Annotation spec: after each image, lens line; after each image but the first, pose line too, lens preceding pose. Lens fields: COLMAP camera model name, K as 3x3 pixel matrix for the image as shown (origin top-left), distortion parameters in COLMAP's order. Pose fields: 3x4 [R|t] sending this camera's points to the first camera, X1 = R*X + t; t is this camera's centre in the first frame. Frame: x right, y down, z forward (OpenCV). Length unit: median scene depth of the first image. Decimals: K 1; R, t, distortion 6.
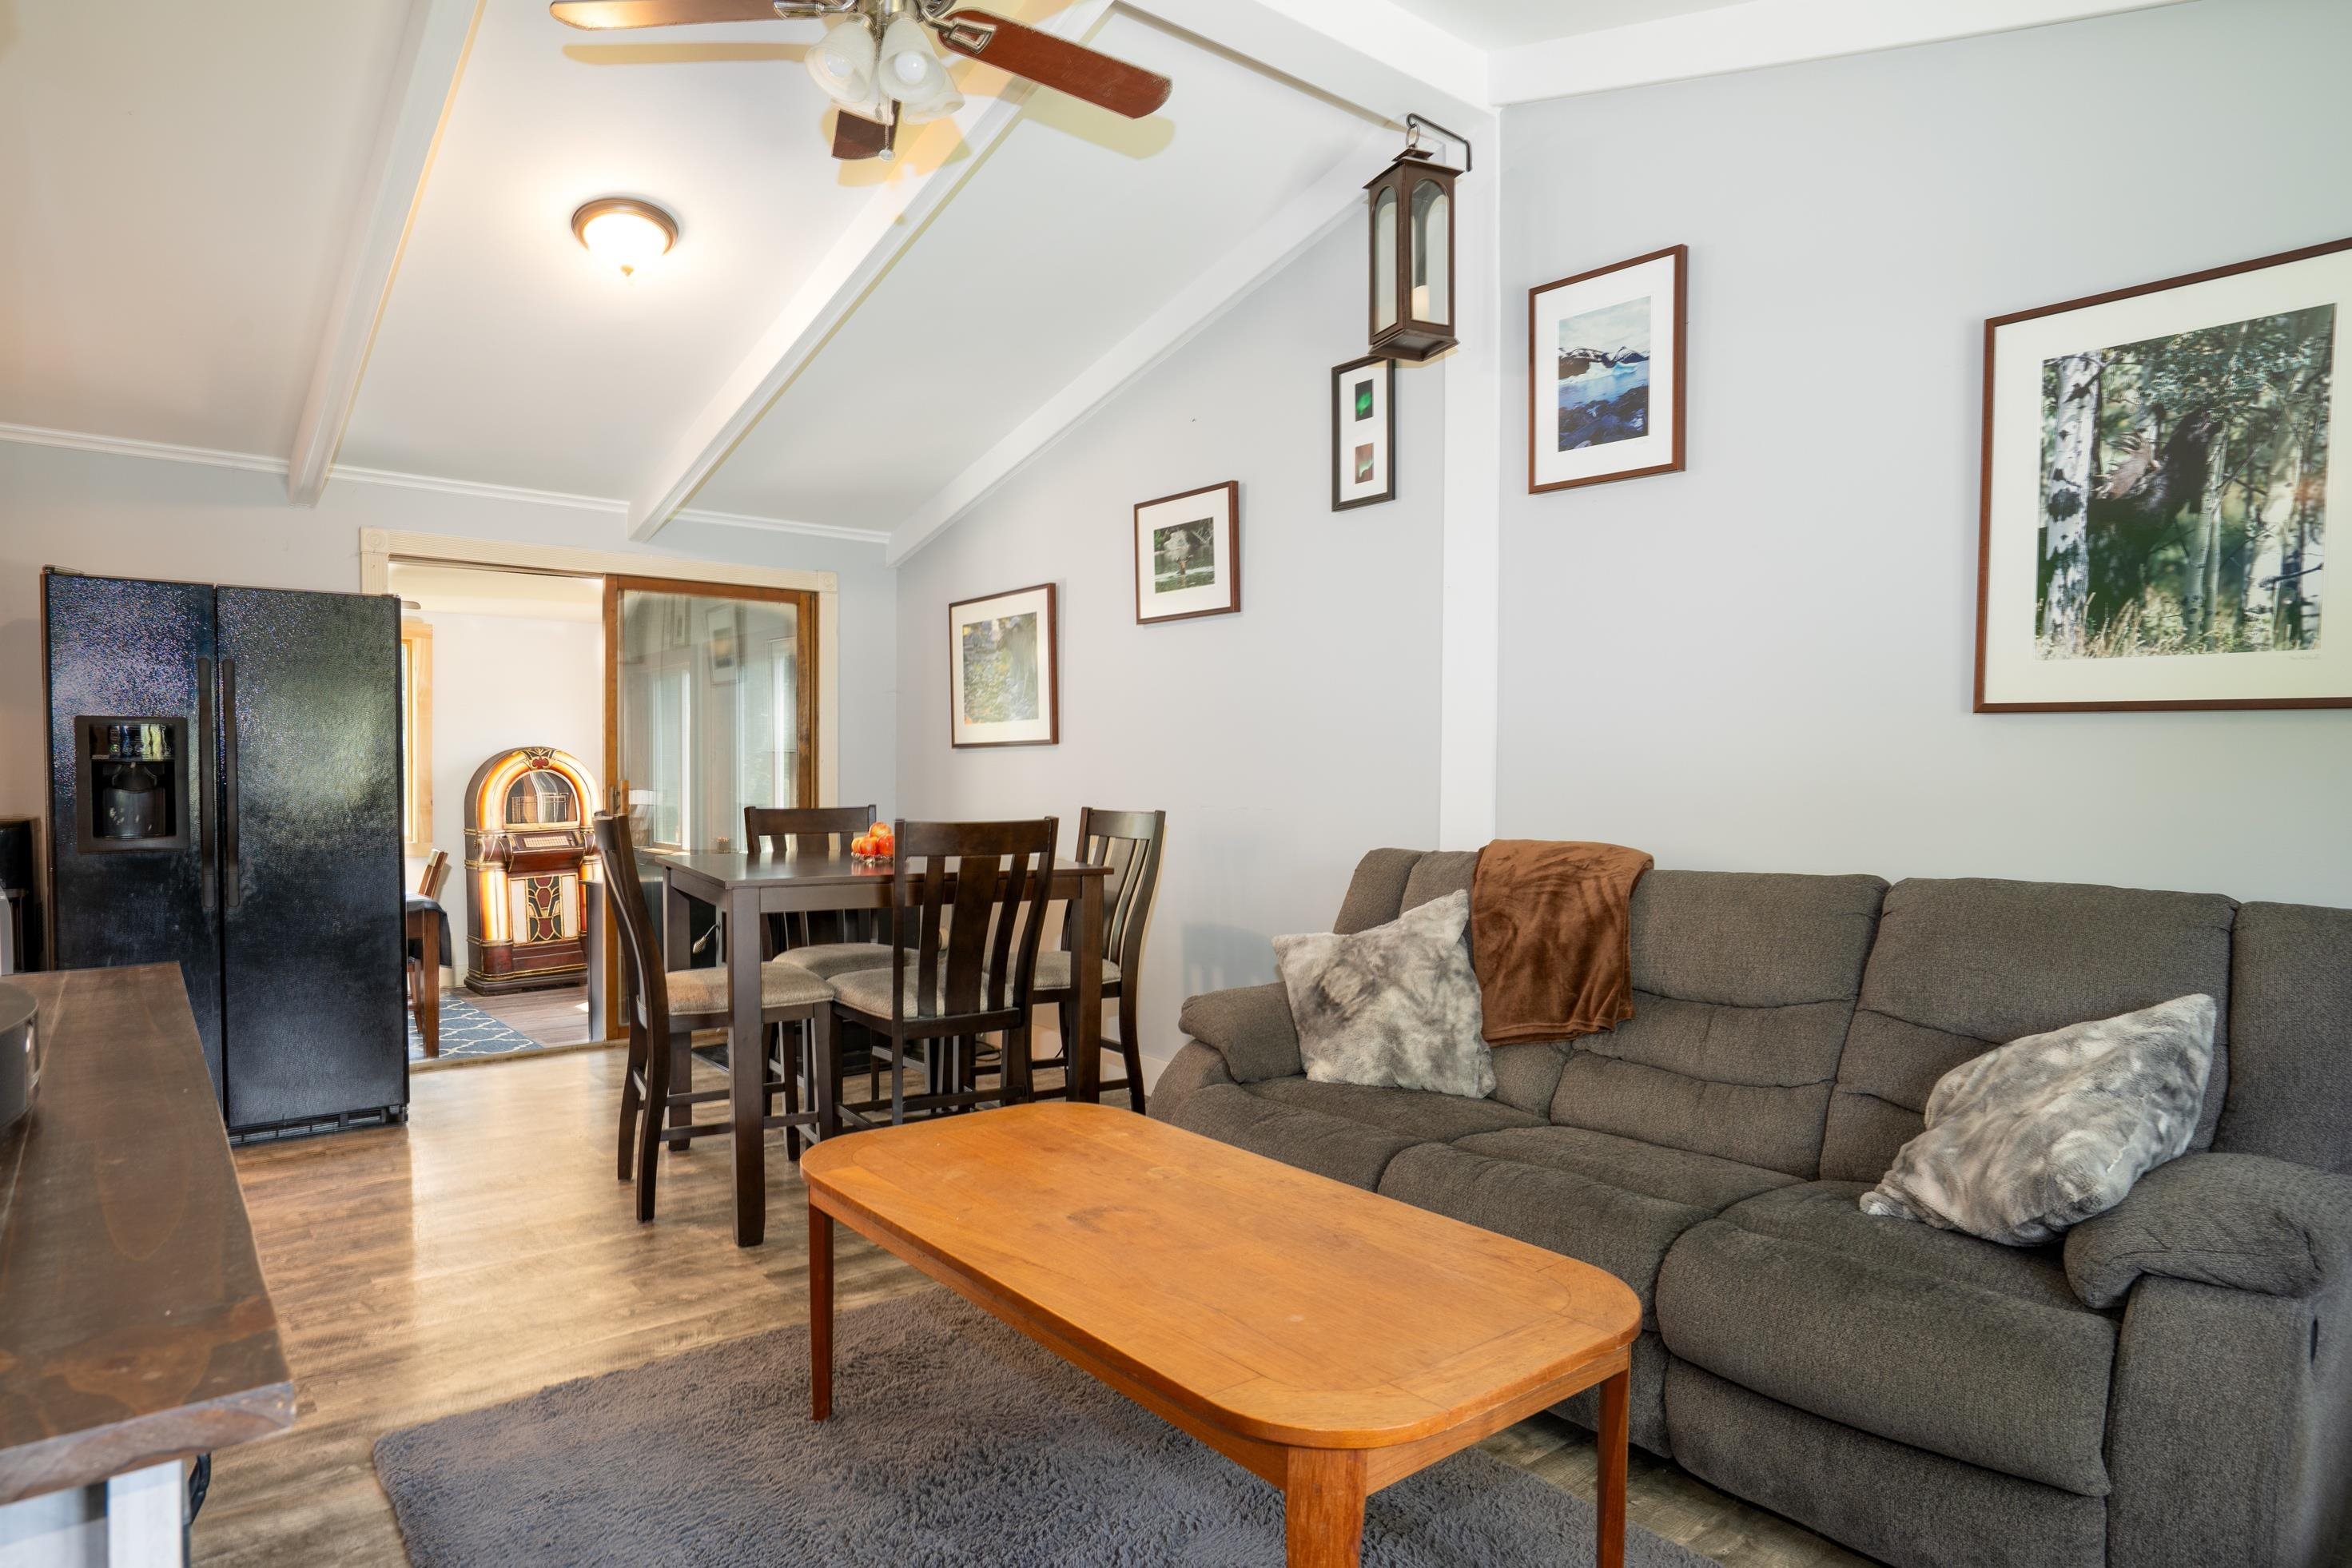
lens RADIAL K [[1345.7, 0, 1120.0], [0, 1345.7, 792.7], [0, 0, 1]] dist [-0.044417, 0.034144]
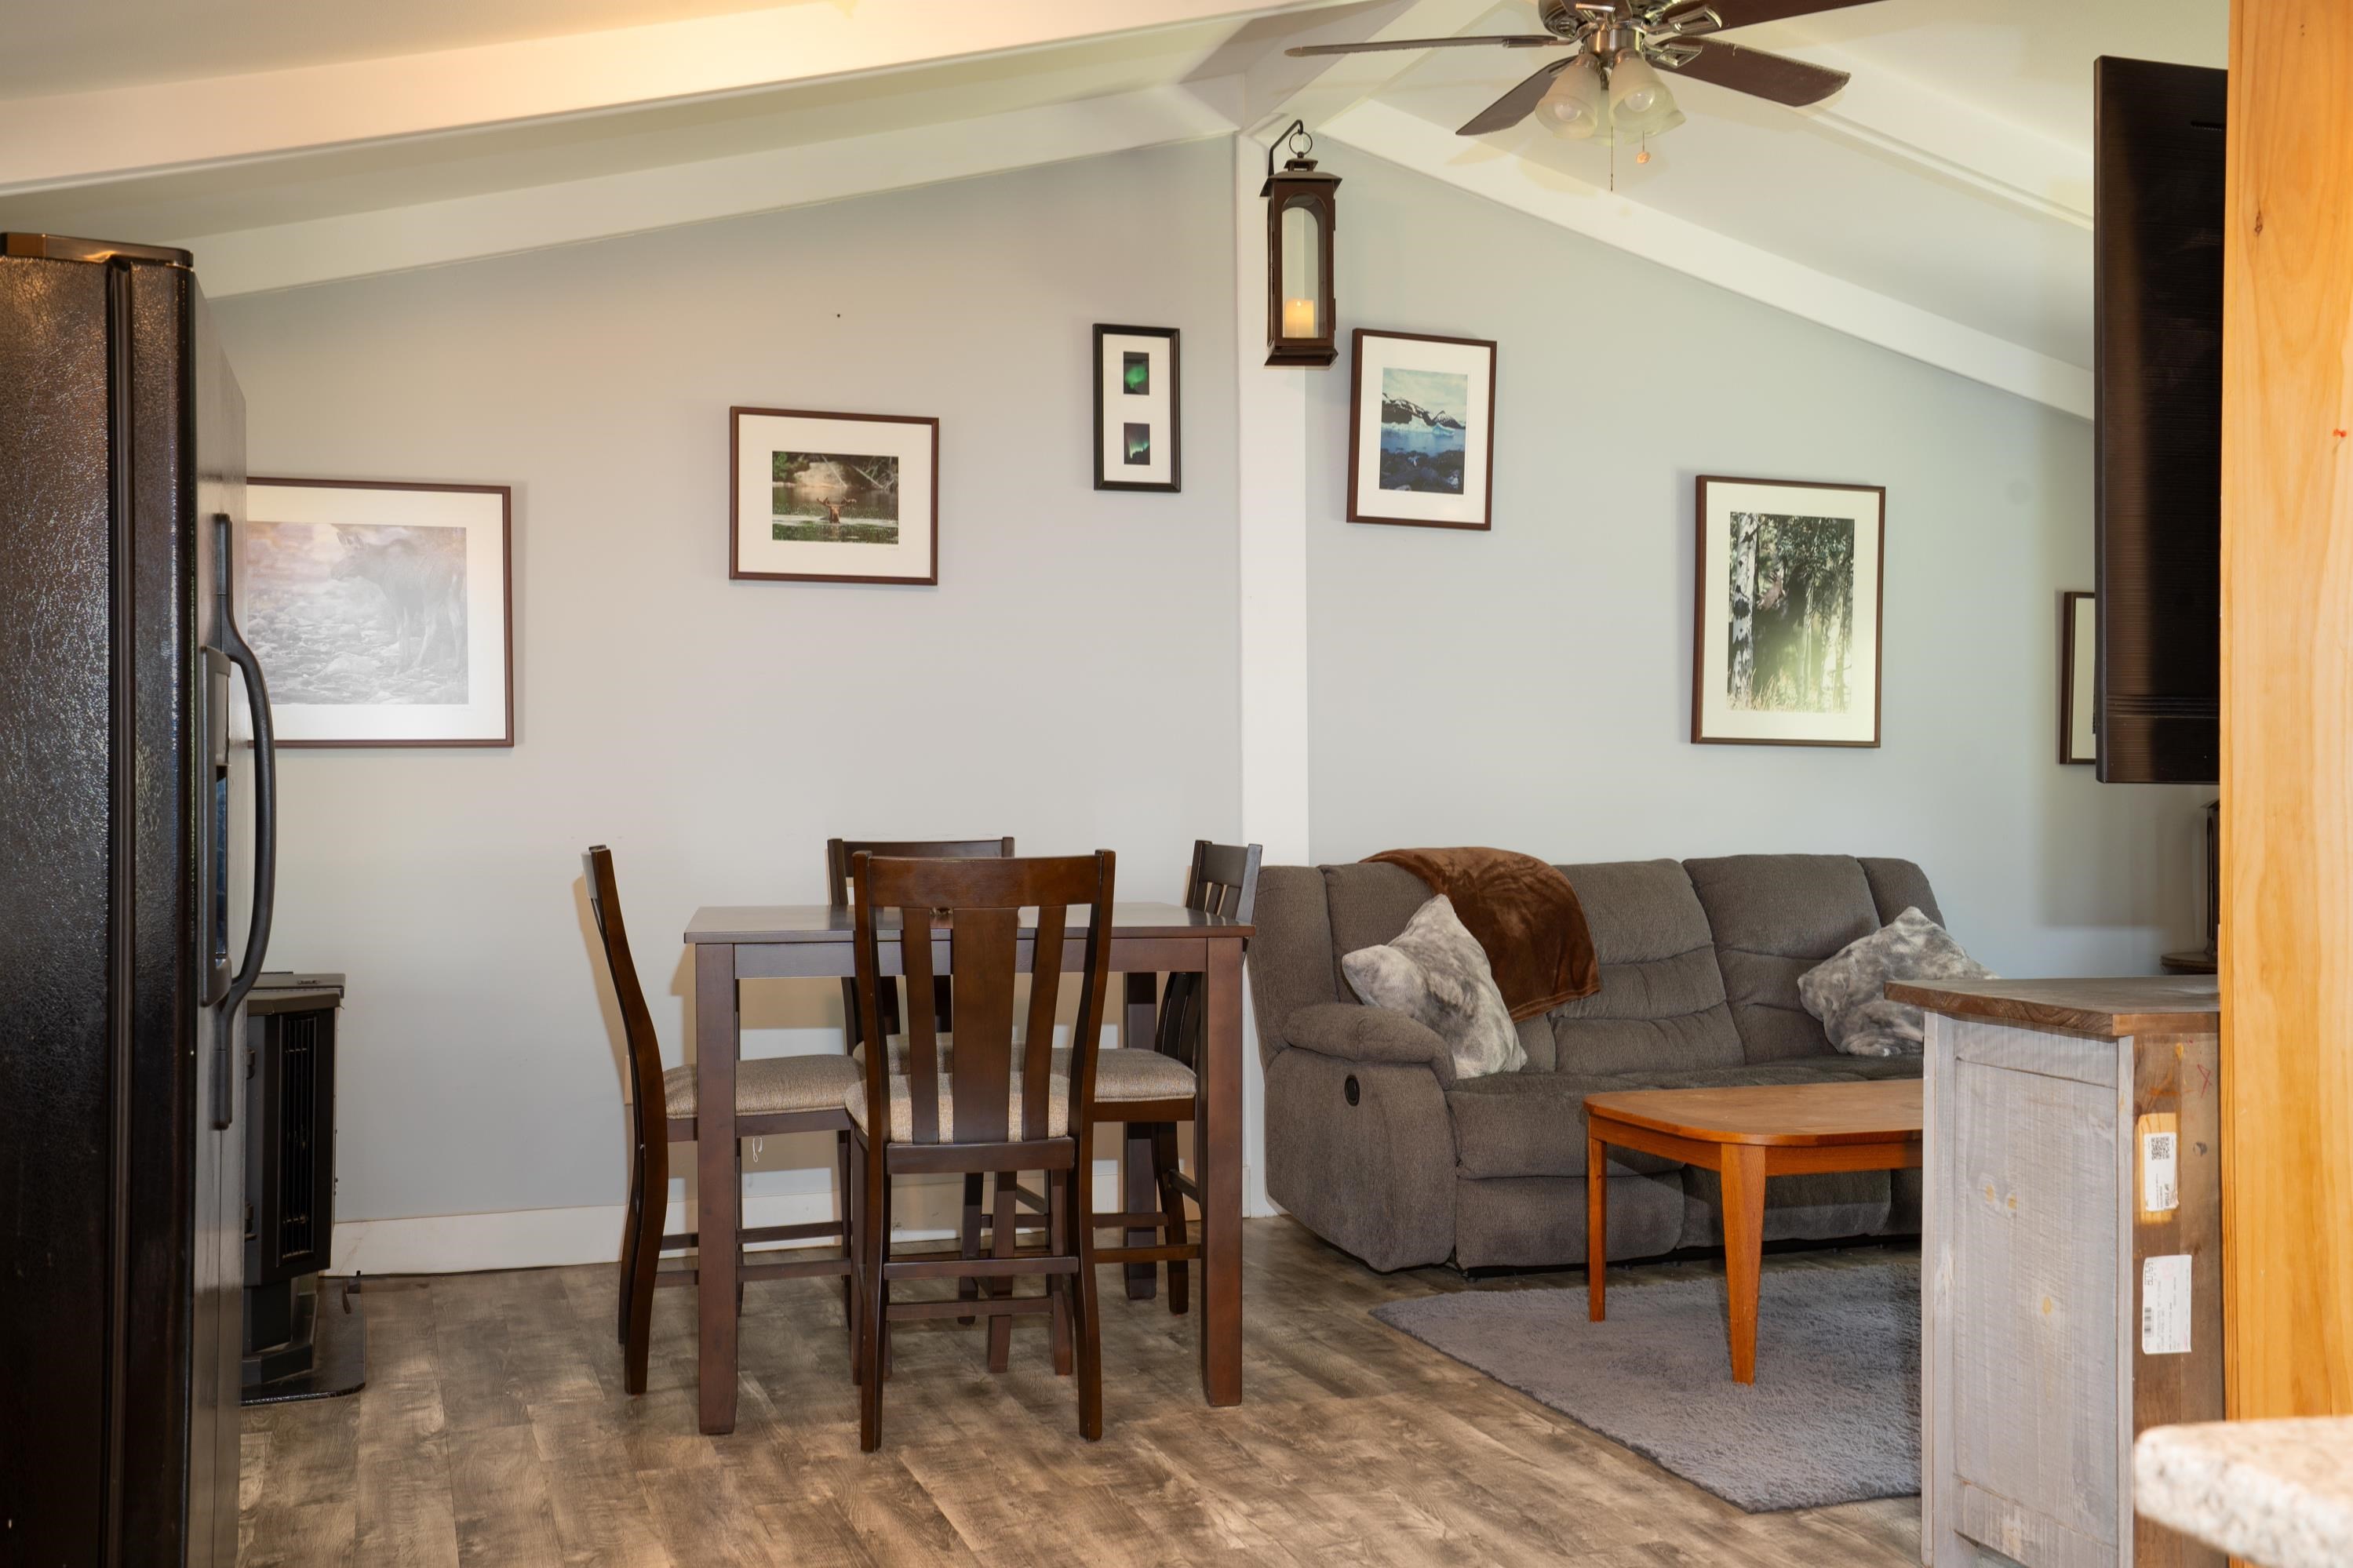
lens RADIAL K [[2304.1, 0, 1176.5], [0, 2304.1, 784.0], [0, 0, 1]] dist [0.061082, 0.002110]
pose [[0.313802, -0.001193, 0.949488, -1.534761], [0.020686, 0.999770, -0.005580, -0.010785], [-0.949263, 0.021393, 0.313755, 0.595597]]
